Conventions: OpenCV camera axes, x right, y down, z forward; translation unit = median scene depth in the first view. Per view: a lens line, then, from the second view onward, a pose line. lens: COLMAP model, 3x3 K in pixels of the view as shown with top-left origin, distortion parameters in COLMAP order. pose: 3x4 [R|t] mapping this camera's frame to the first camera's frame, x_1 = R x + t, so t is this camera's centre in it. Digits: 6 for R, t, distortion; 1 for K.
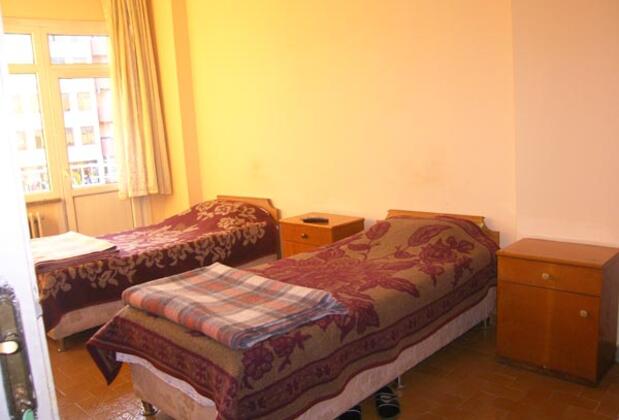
lens RADIAL K [[535.9, 0, 313.1], [0, 535.9, 209.1], [0, 0, 1]] dist [-0.173621, 0.134830]
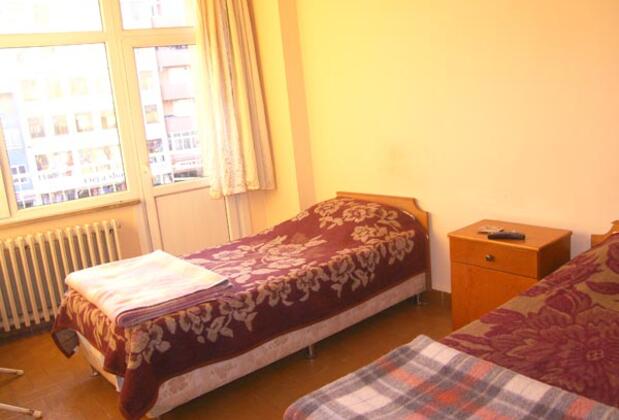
lens RADIAL K [[535.9, 0, 312.8], [0, 535.9, 203.4], [0, 0, 1]] dist [-0.173621, 0.134830]
pose [[0.993544, -0.014627, -0.112500, -0.157111], [0.019185, 0.999033, 0.039547, -0.049955], [0.111813, -0.041450, 0.992864, 0.267755]]
